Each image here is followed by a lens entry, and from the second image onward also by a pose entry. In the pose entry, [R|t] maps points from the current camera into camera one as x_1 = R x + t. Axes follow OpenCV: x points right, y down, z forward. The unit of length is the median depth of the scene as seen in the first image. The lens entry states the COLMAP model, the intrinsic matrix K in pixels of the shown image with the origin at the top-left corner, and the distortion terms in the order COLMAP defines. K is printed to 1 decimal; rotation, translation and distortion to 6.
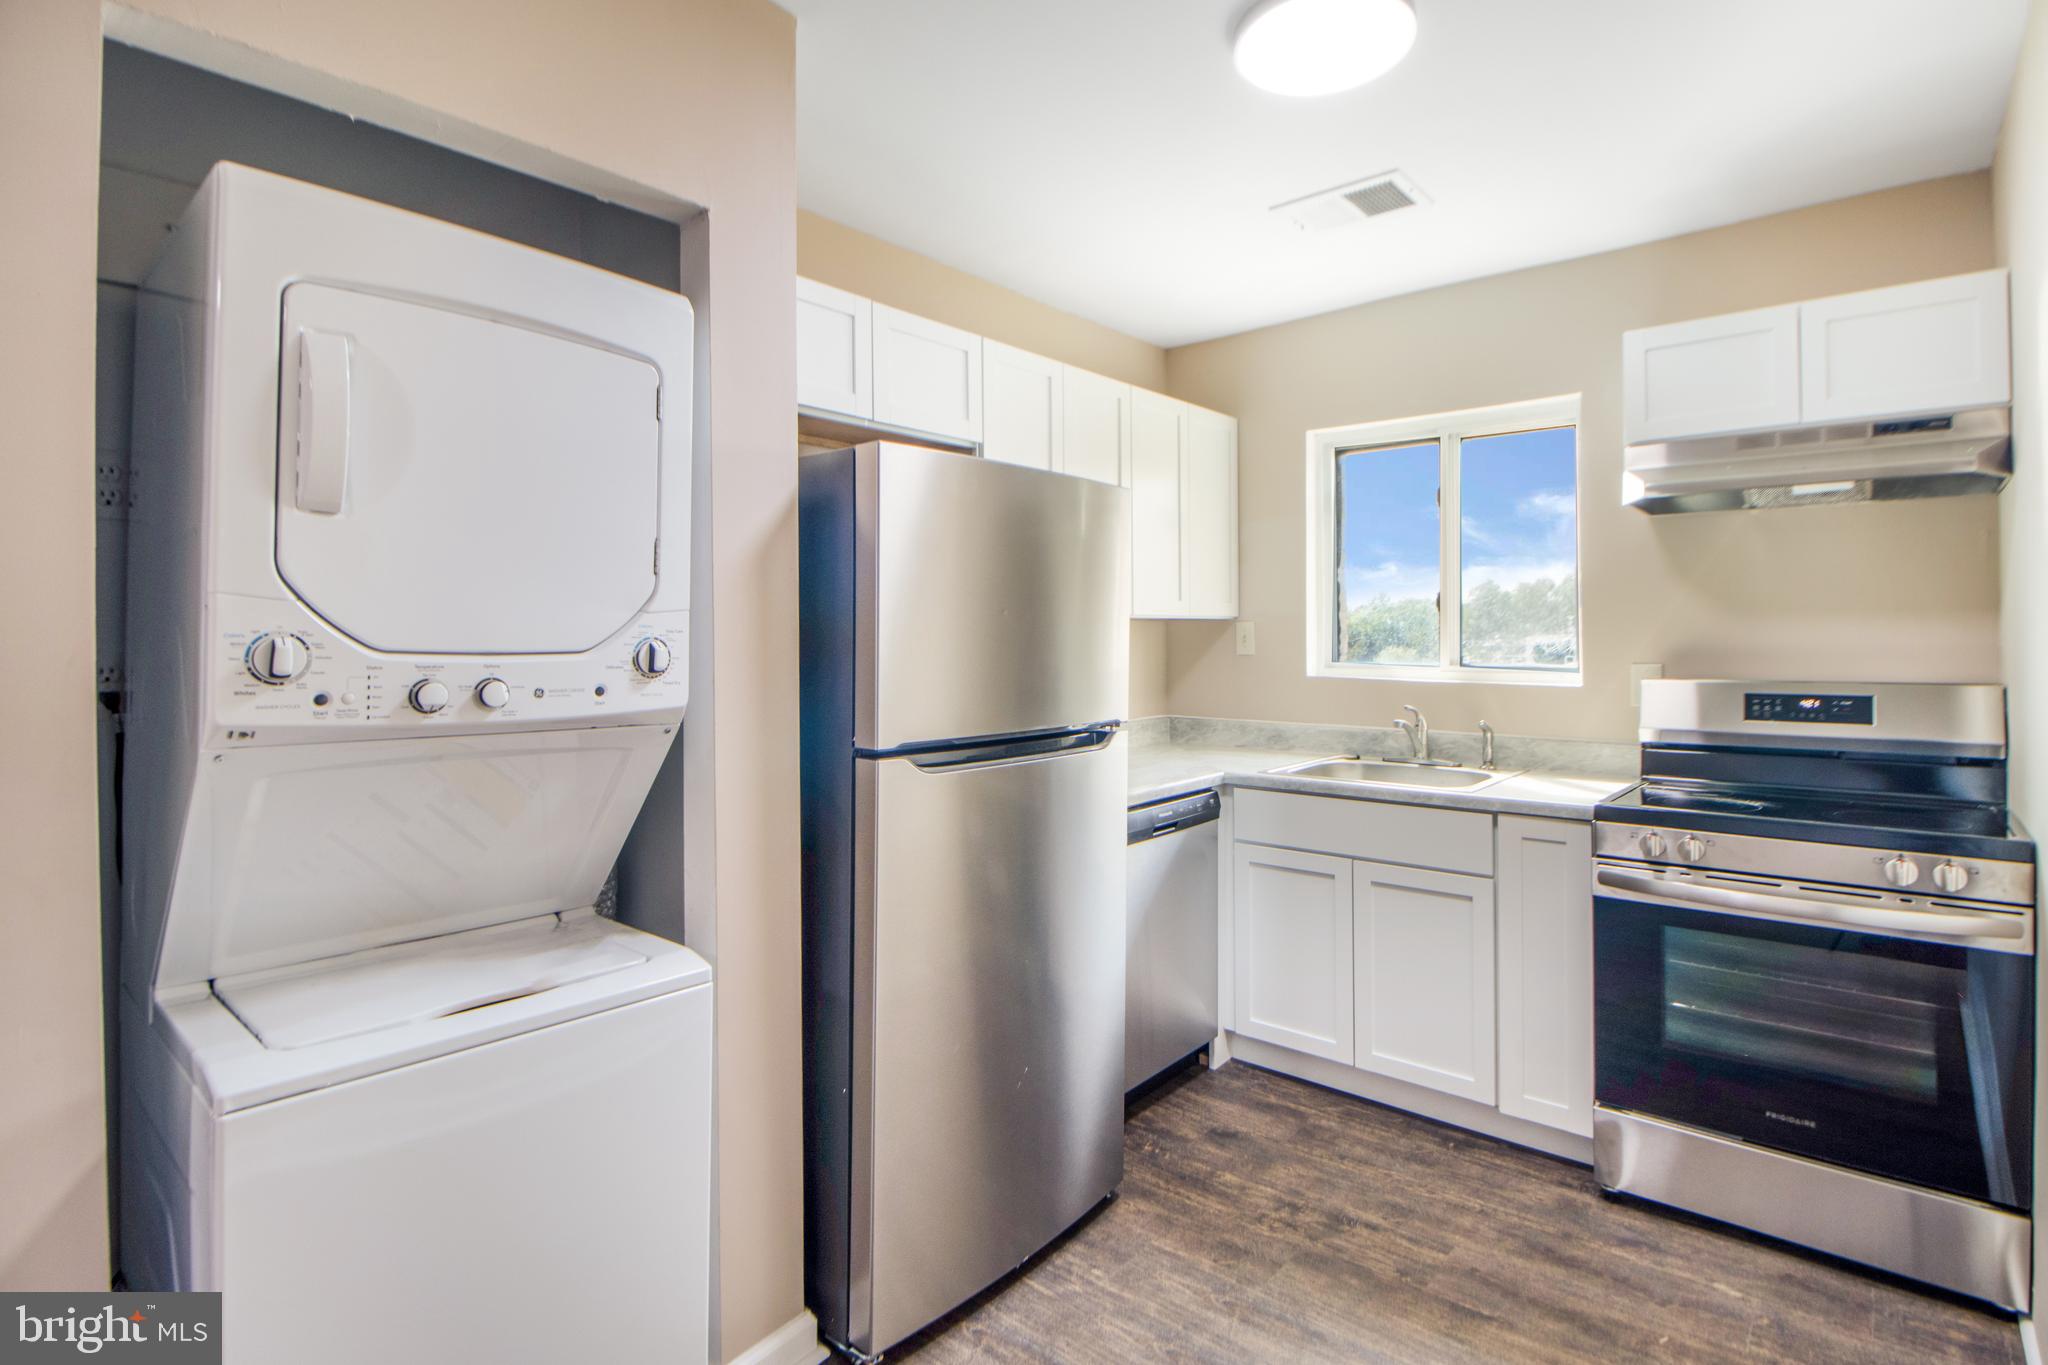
lens RADIAL K [[1020.2, 0, 1021.2], [0, 1020.2, 640.1], [0, 0, 1]] dist [-0.001423, -0.013158]
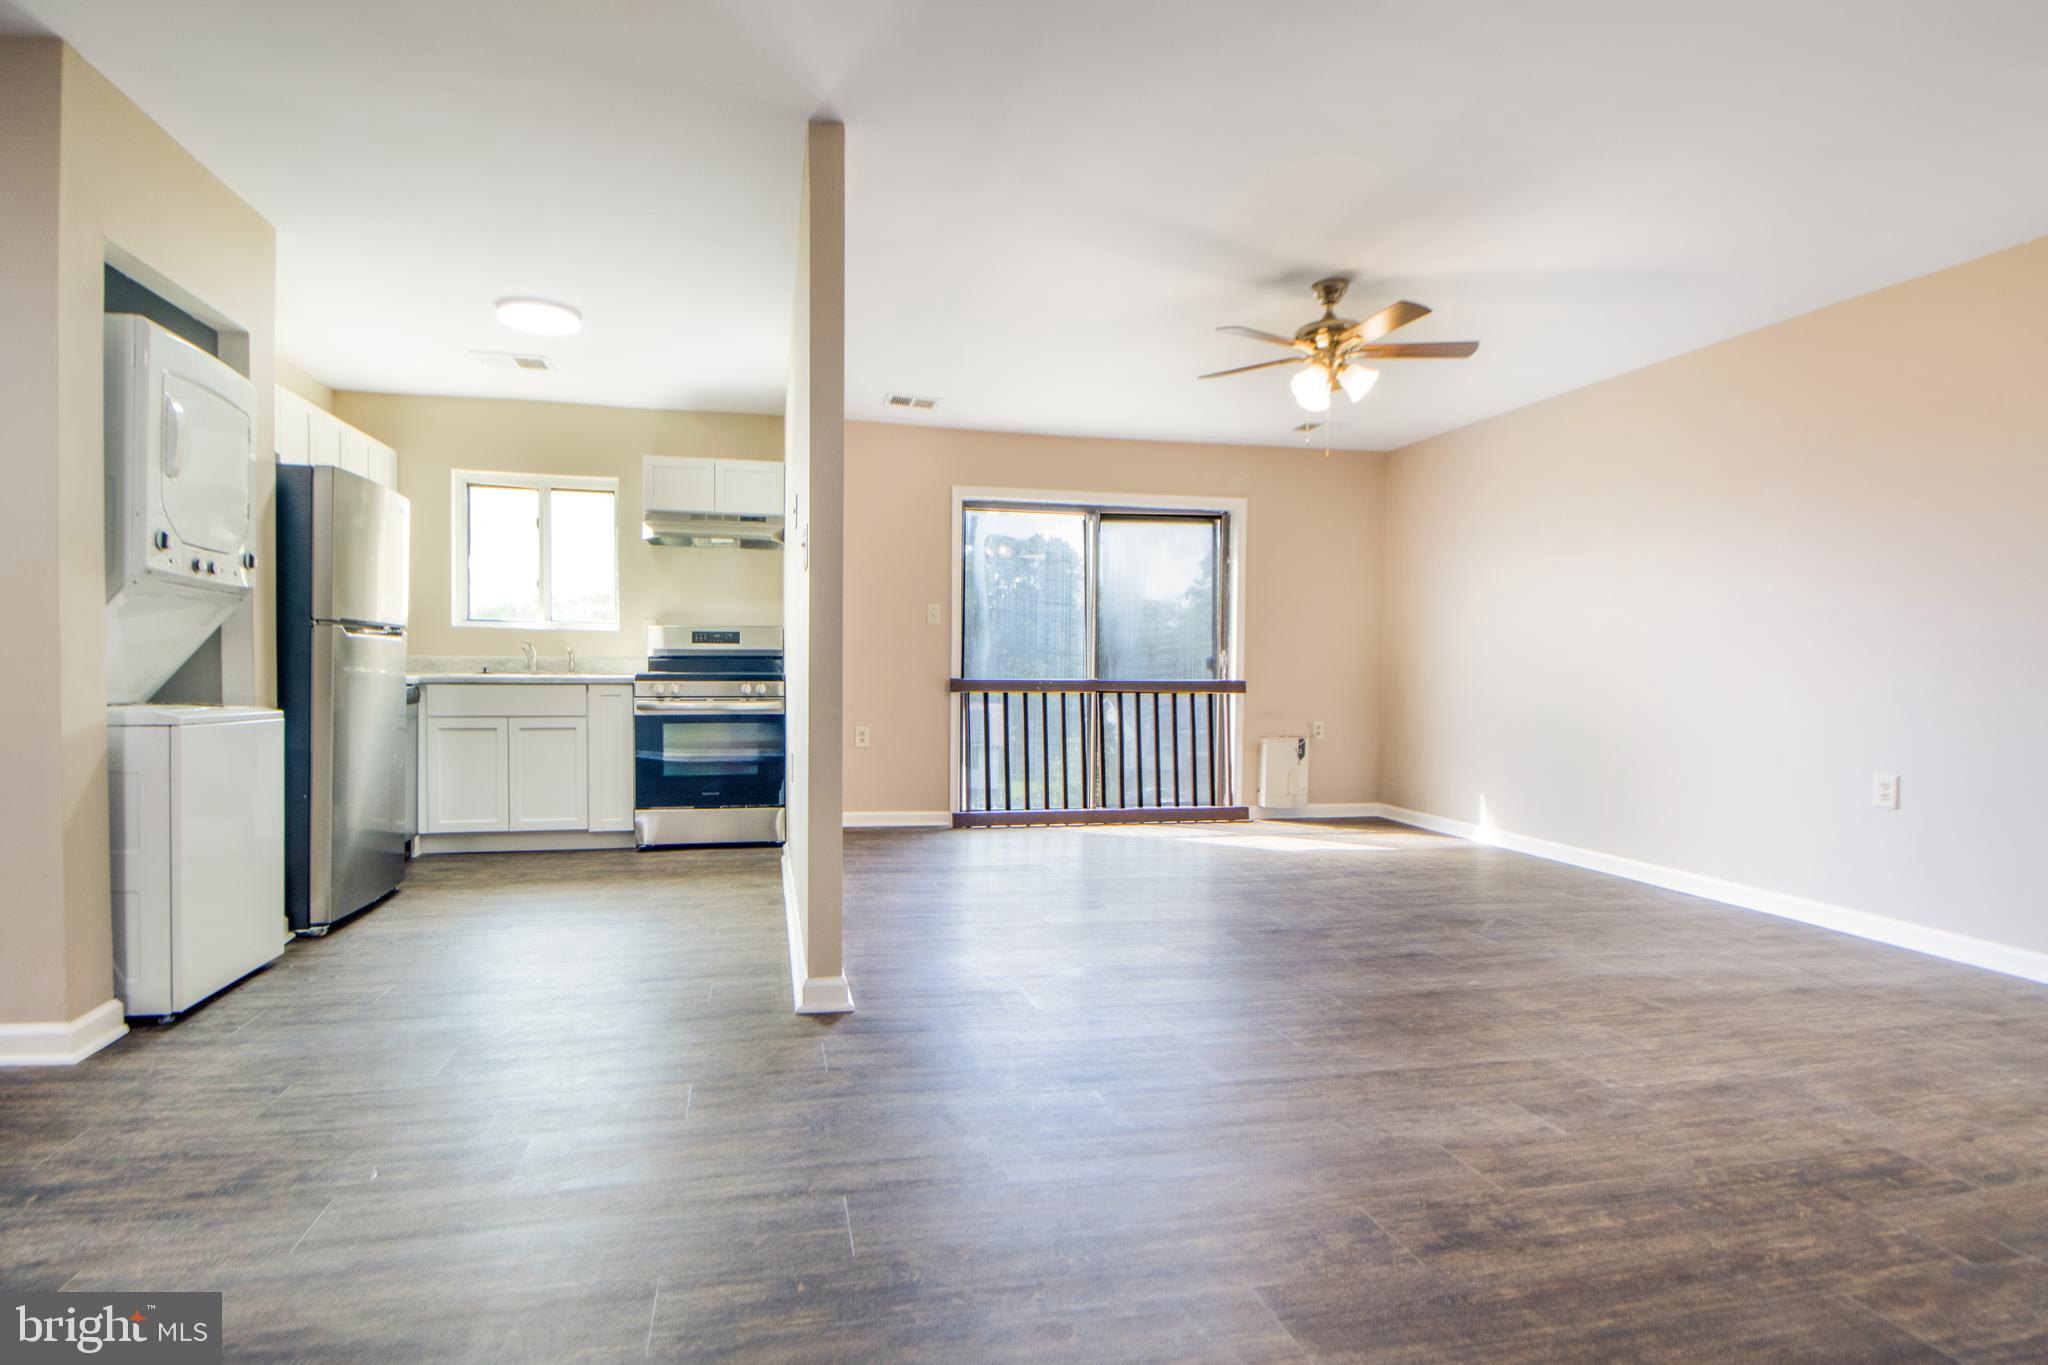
lens RADIAL K [[1011.8, 0, 1004.4], [0, 1011.8, 696.1], [0, 0, 1]] dist [0.003662, -0.012393]
pose [[0.594572, -0.012282, 0.803948, -0.725798], [-0.010543, 0.999678, 0.023069, 0.152924], [-0.803973, -0.022192, 0.594251, -0.947562]]
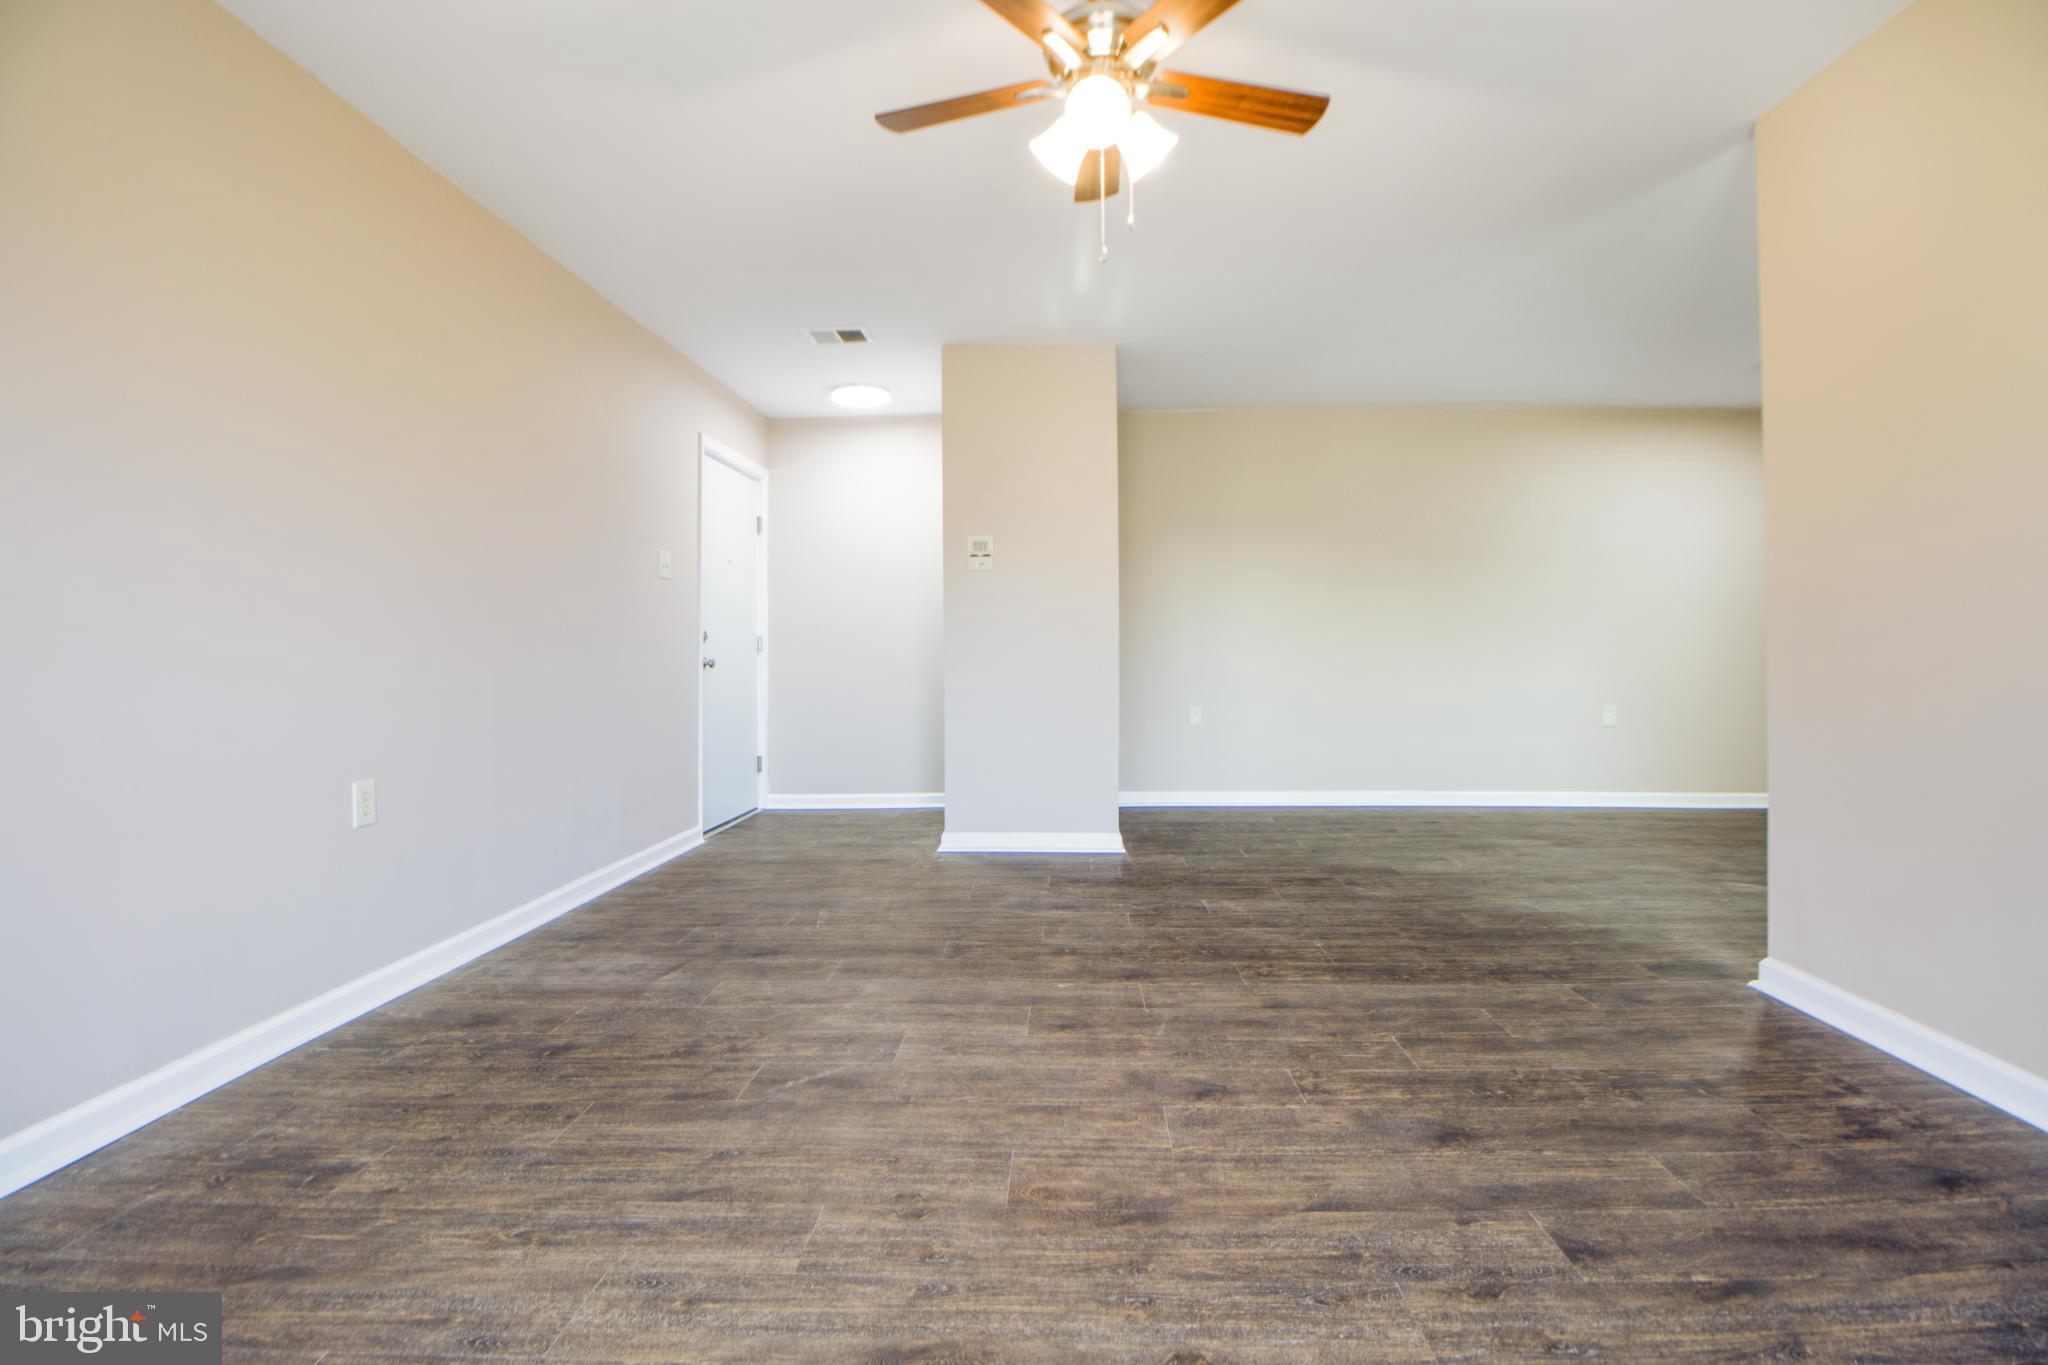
lens RADIAL K [[959.5, 0, 1035.4], [0, 959.5, 626.3], [0, 0, 1]] dist [0.004203, -0.012212]
pose [[-0.799573, 0.003653, -0.600558, 1.426294], [0.011716, 0.999886, -0.009517, 0.131151], [0.600454, -0.014646, -0.799525, 0.249983]]
